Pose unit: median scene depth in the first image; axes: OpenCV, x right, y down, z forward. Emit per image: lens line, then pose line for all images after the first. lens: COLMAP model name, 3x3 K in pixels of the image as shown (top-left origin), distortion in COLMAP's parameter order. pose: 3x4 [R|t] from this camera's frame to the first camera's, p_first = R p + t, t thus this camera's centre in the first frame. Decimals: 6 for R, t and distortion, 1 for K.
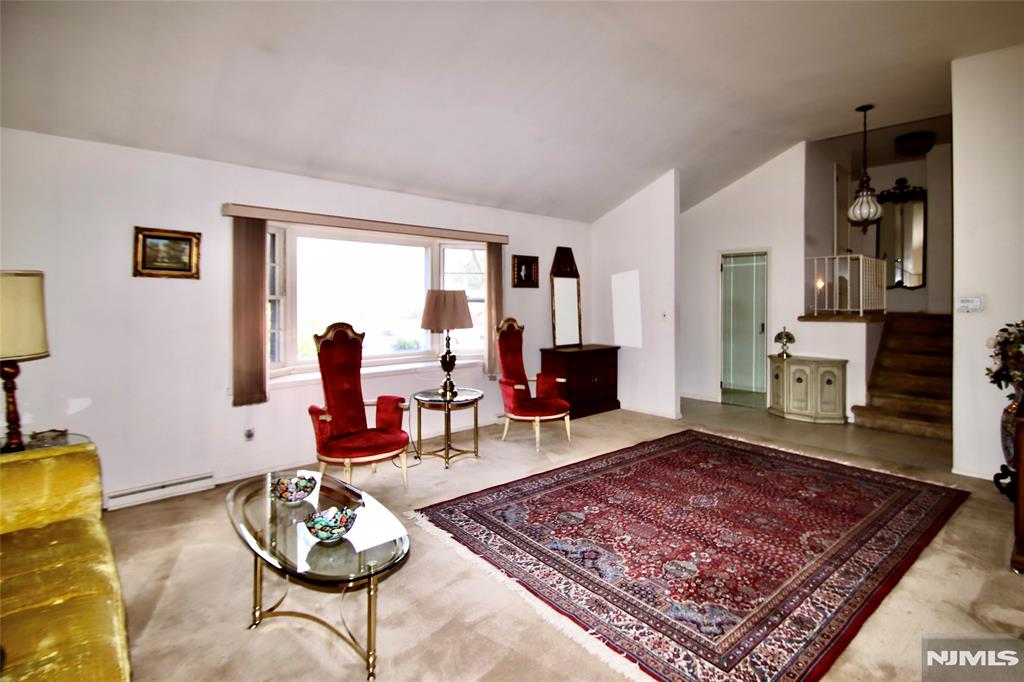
lens RADIAL K [[516.5, 0, 537.7], [0, 516.5, 295.5], [0, 0, 1]] dist [-0.000898, -0.003235]
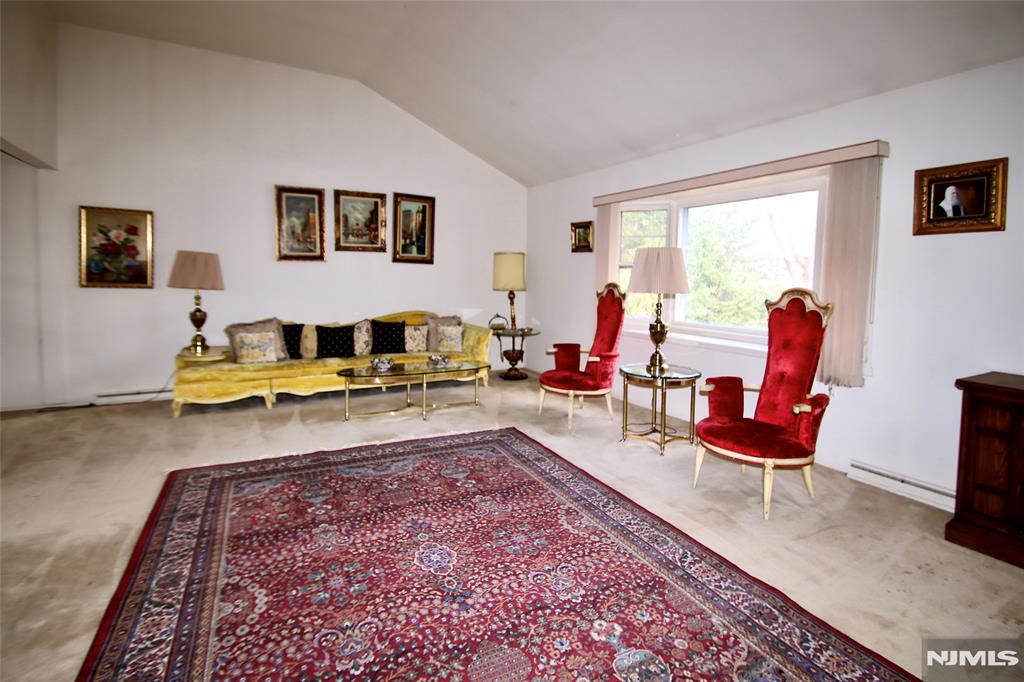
lens RADIAL K [[516.5, 0, 536.0], [0, 516.5, 305.3], [0, 0, 1]] dist [-0.000898, -0.003235]
pose [[-0.240001, 0.044856, -0.969736, 0.947056], [-0.012162, 0.998715, 0.049206, 0.057855], [0.970696, 0.023603, -0.239147, 1.340436]]
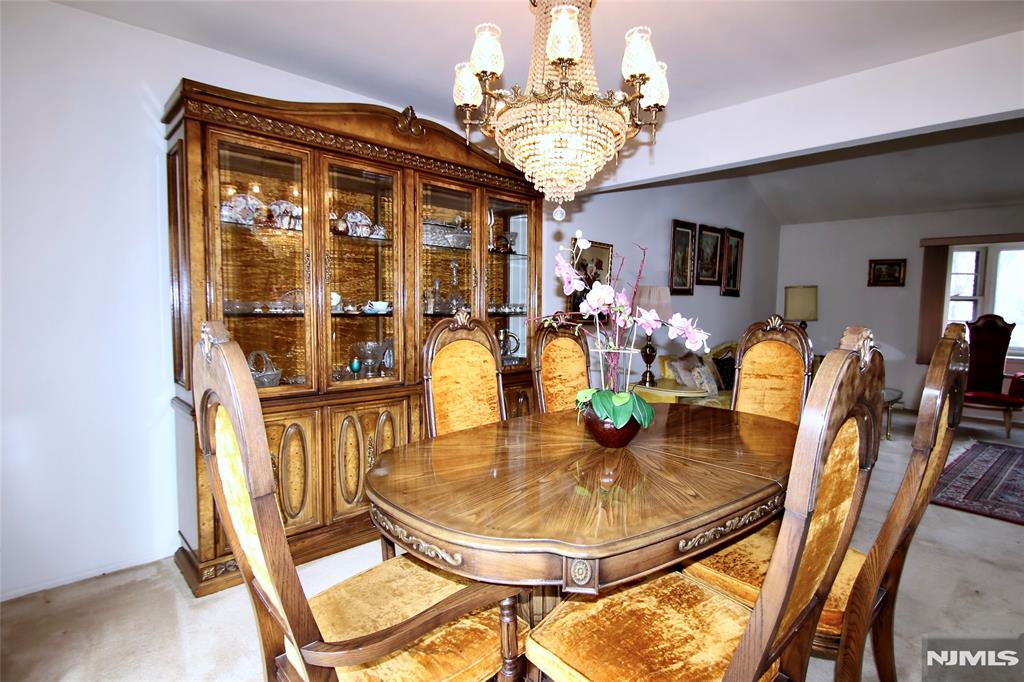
lens RADIAL K [[516.5, 0, 519.4], [0, 516.5, 340.6], [0, 0, 1]] dist [-0.000898, -0.003235]
pose [[-0.006105, 0.074545, -0.997199, 1.208839], [-0.008629, 0.997177, 0.074596, 0.035811], [0.999944, 0.009060, -0.005445, -0.305672]]
